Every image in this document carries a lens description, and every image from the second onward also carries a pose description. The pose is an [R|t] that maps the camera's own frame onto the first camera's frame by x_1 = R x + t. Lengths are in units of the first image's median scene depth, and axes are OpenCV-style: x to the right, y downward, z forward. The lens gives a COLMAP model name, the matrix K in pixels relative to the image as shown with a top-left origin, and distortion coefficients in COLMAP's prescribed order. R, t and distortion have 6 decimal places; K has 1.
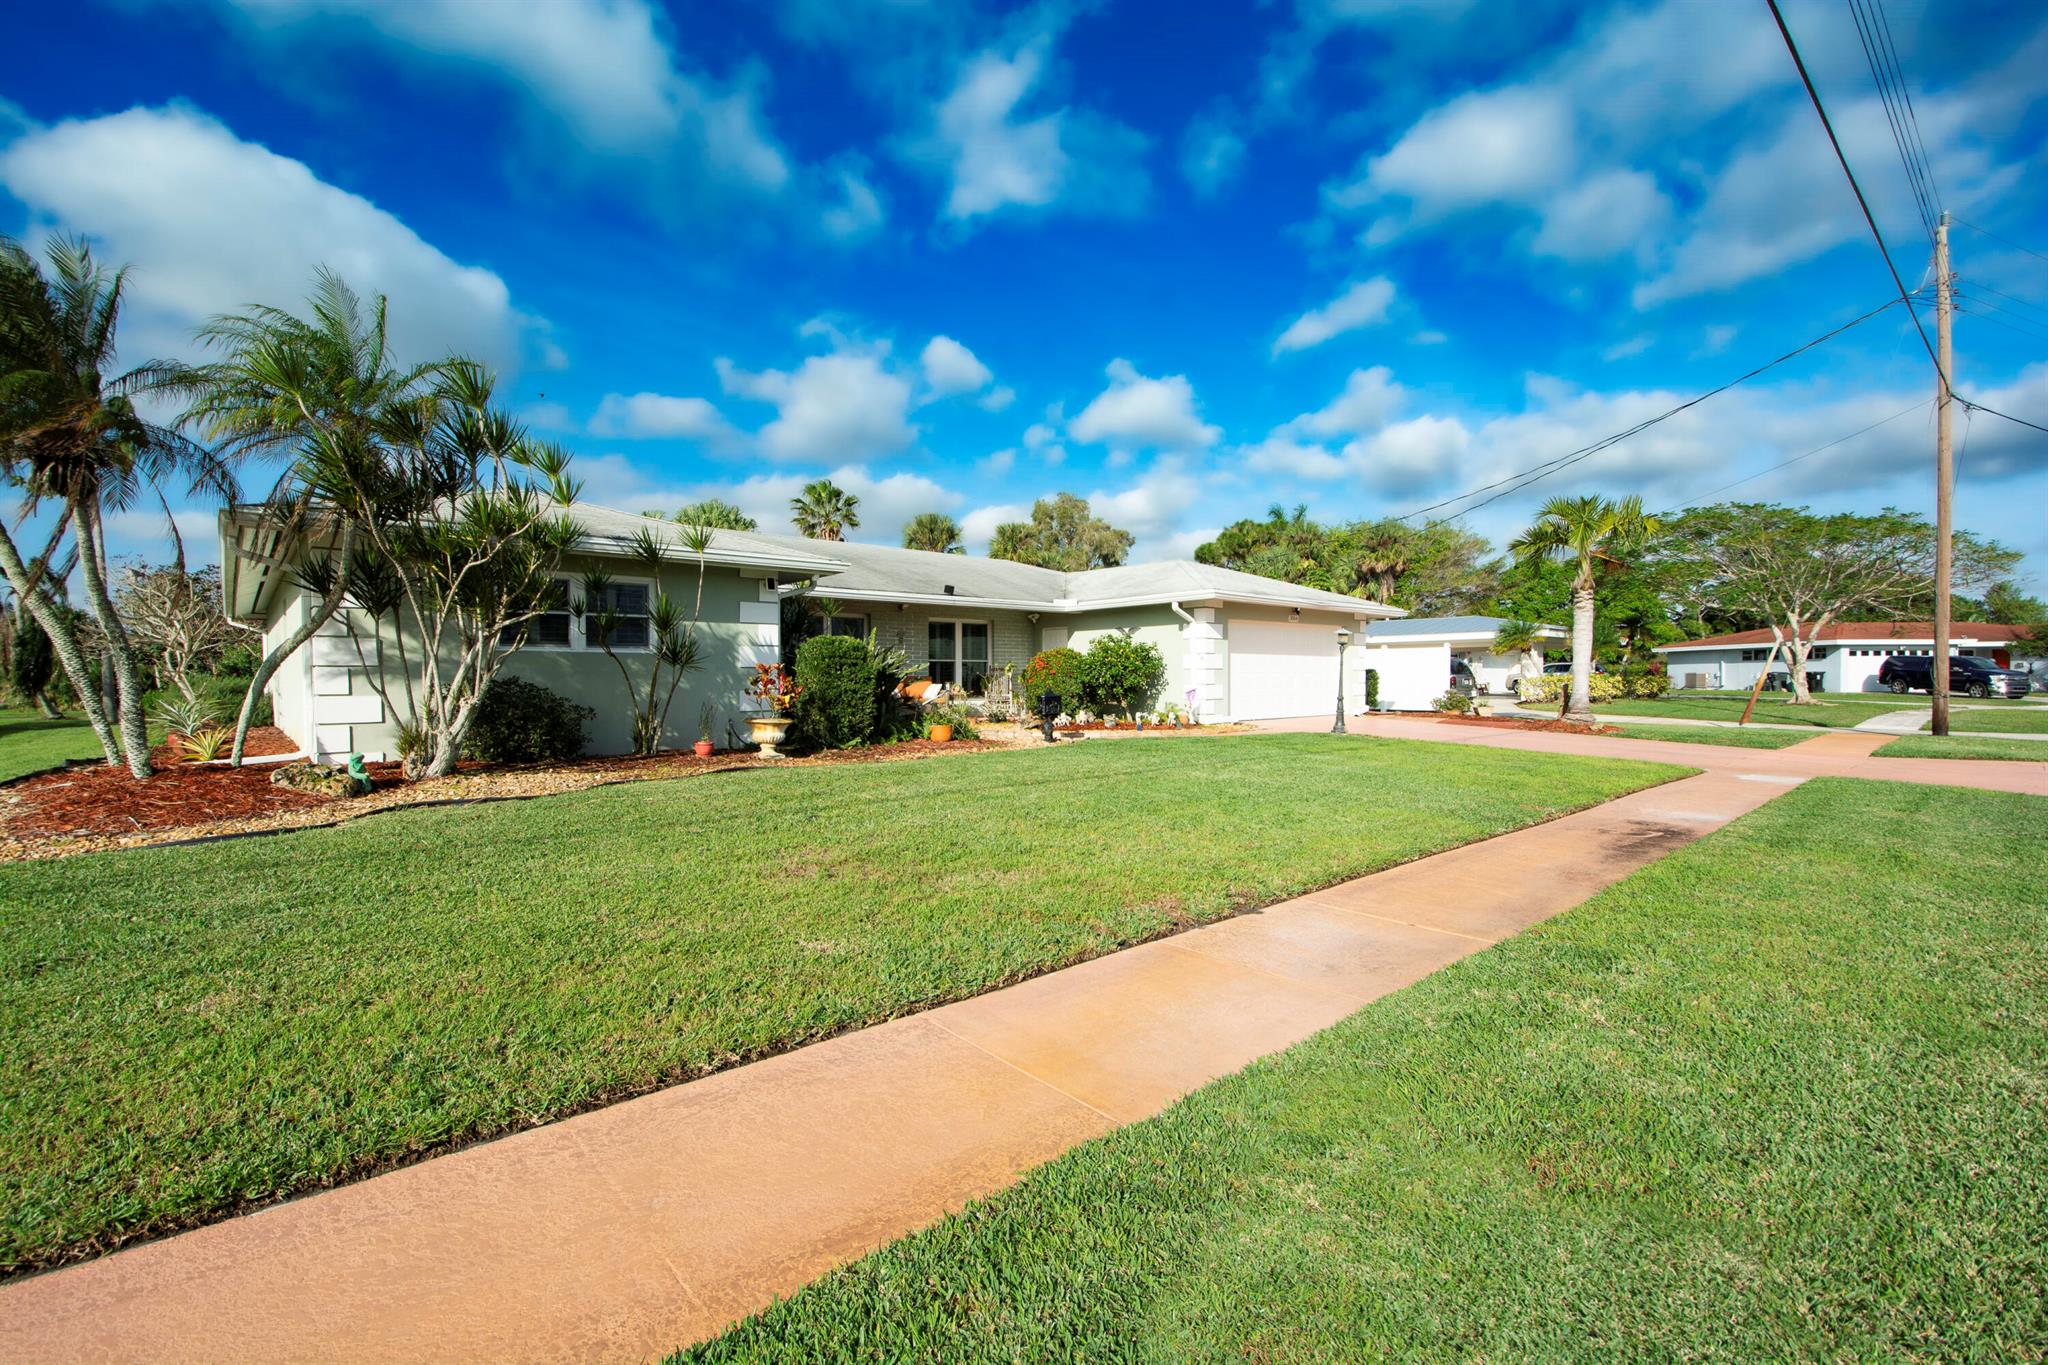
lens RADIAL K [[903.2, 0, 1024.0], [0, 903.2, 682.5], [0, 0, 1]] dist [0.011728, -0.018449]
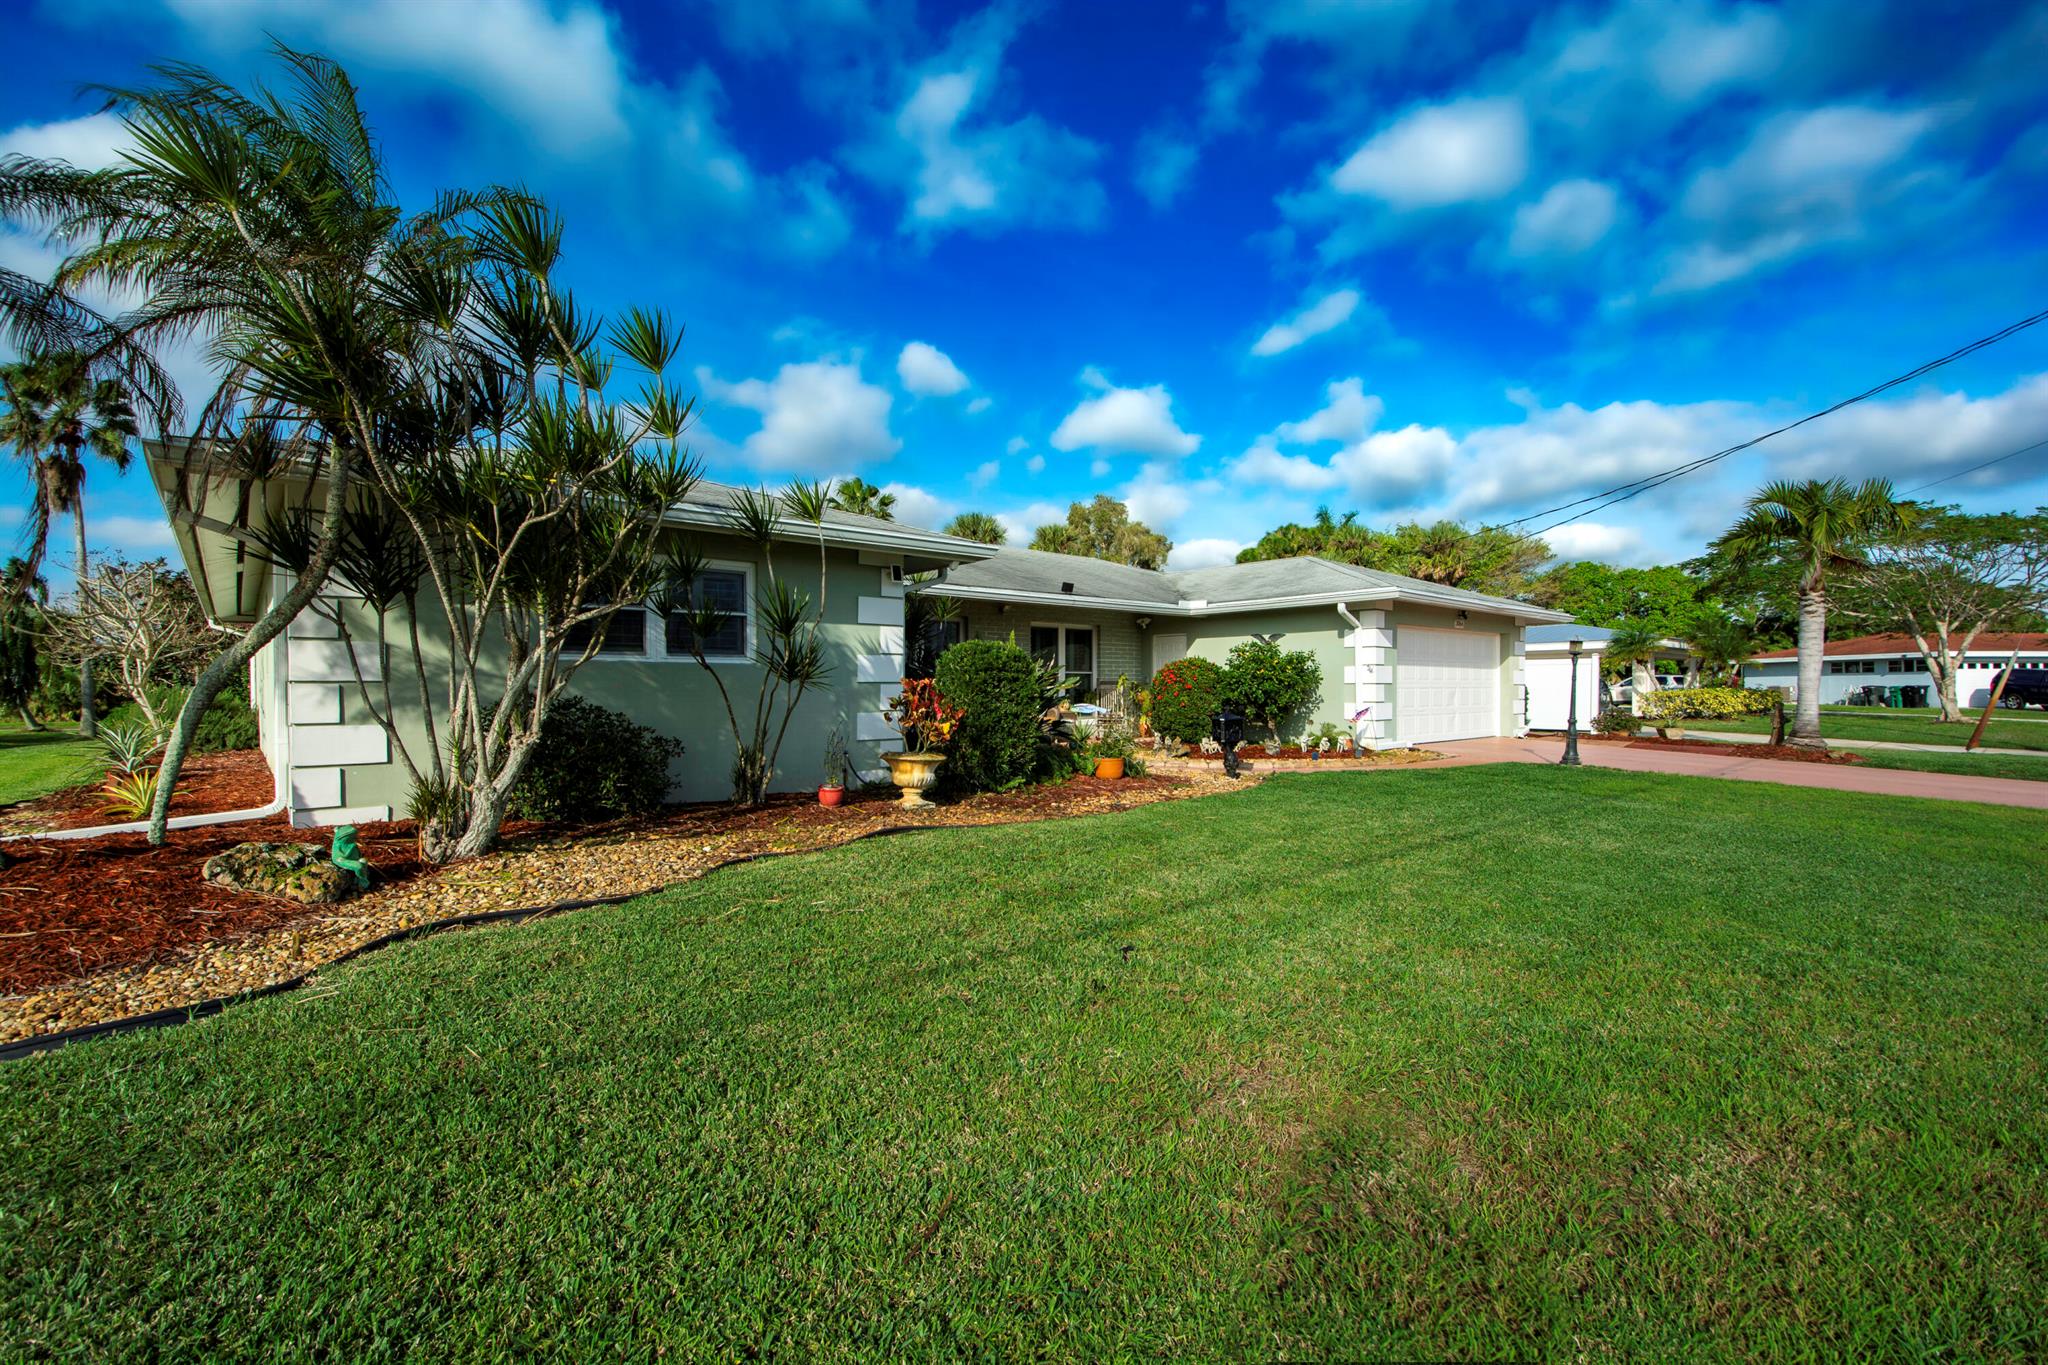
lens RADIAL K [[903.2, 0, 1024.0], [0, 903.2, 682.5], [0, 0, 1]] dist [0.011728, -0.018449]
pose [[0.999985, 0.002932, -0.004517, -0.166725], [-0.002978, 0.999942, -0.010350, -0.009097], [0.004487, 0.010364, 0.999936, 0.234718]]
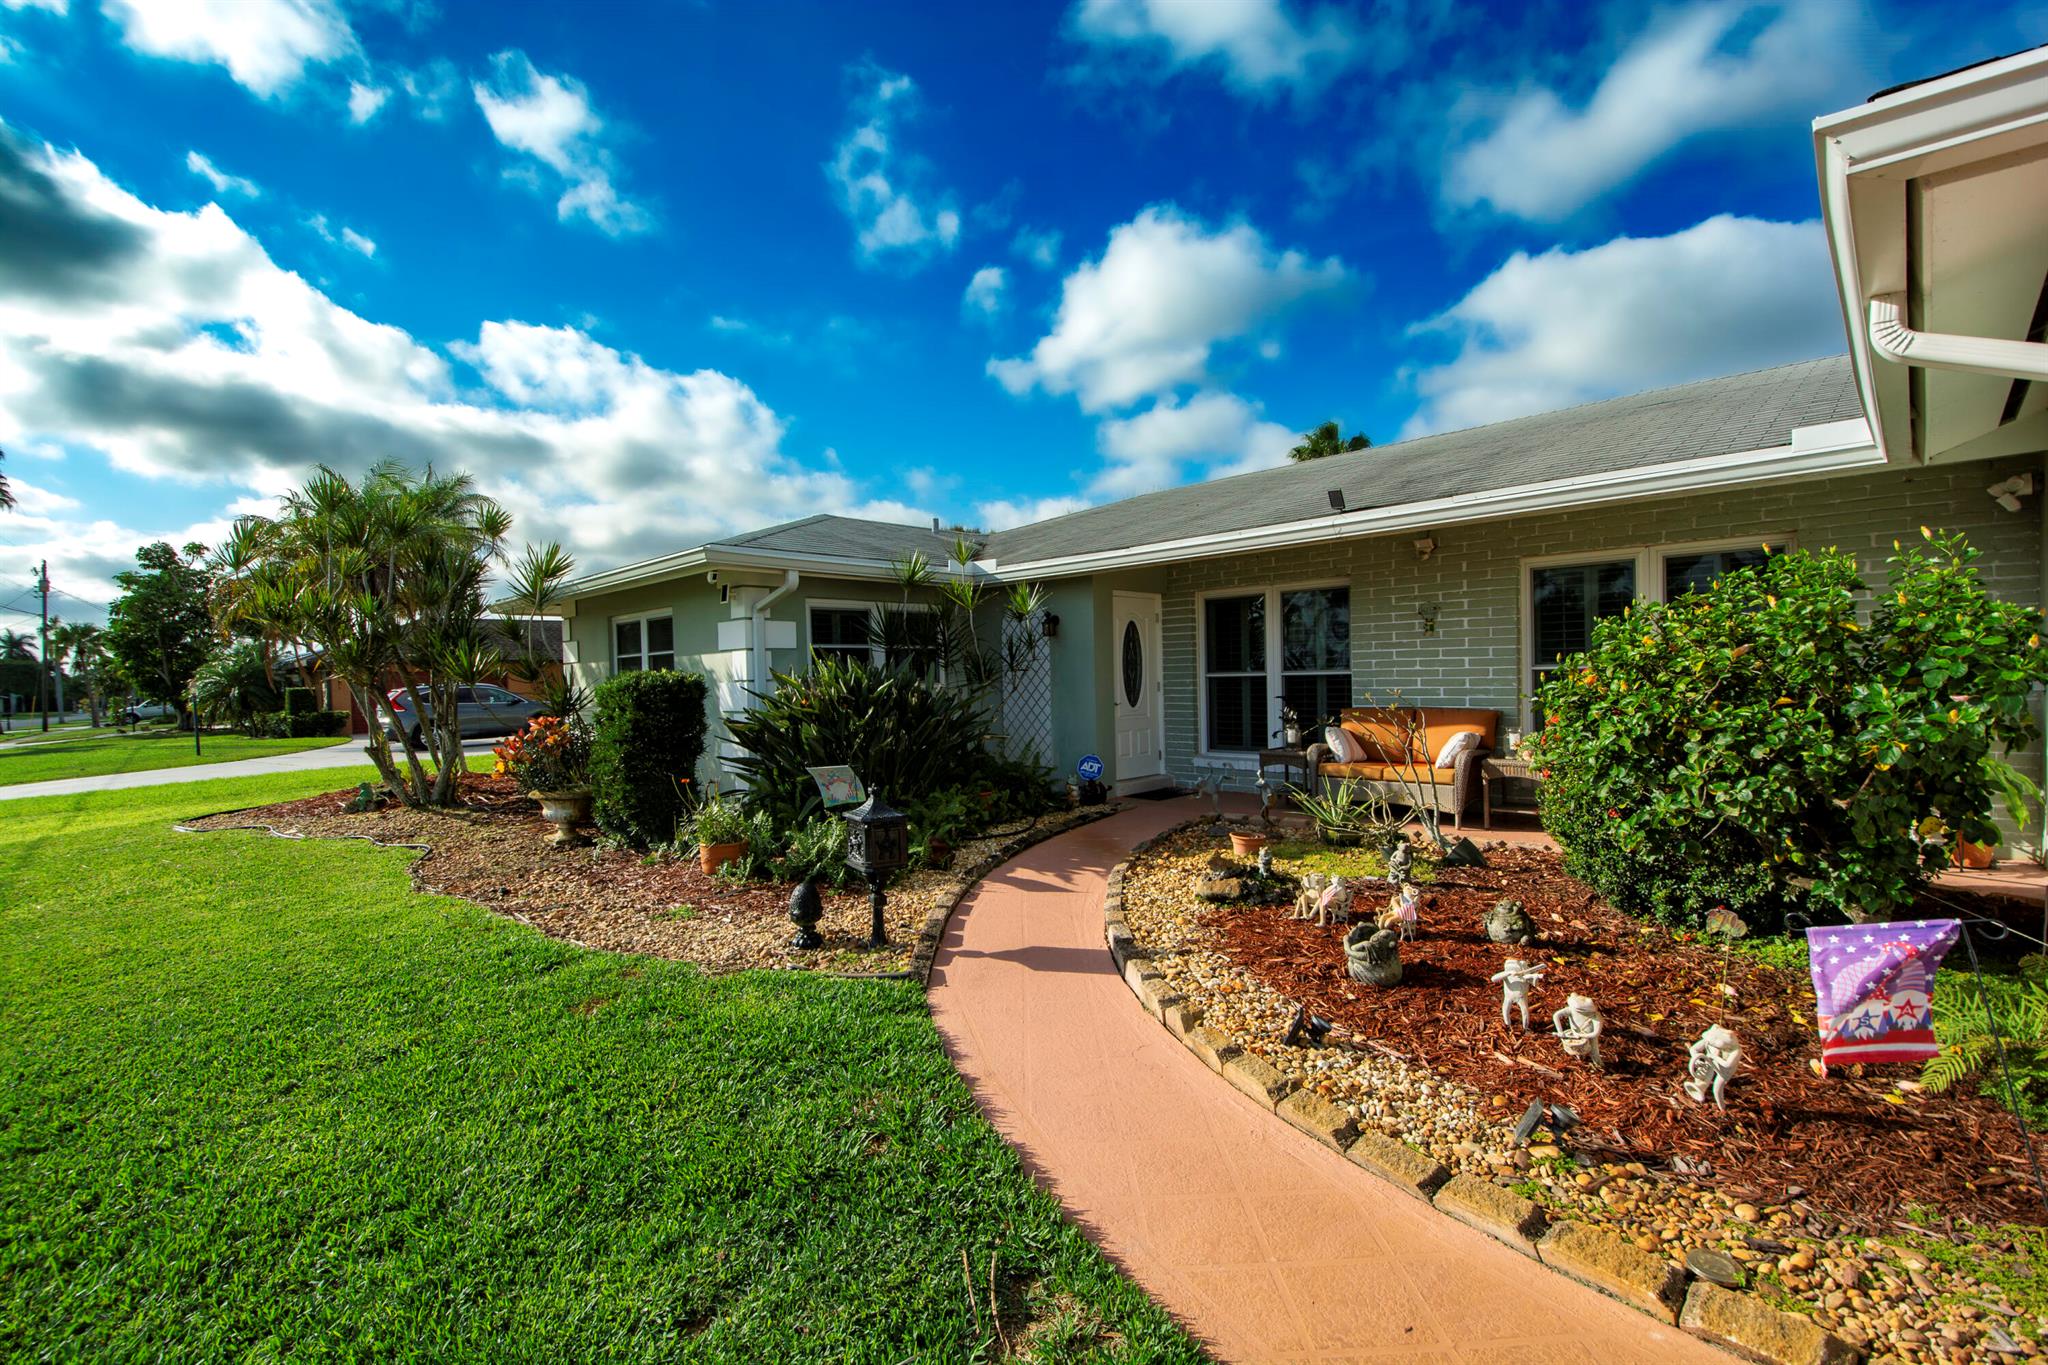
lens RADIAL K [[903.2, 0, 1024.0], [0, 903.2, 682.5], [0, 0, 1]] dist [0.011728, -0.018449]
pose [[0.043032, 0.012761, -0.998992, 0.426858], [0.021216, 0.999681, 0.013683, -0.044212], [0.998848, -0.021784, 0.042748, 1.183739]]
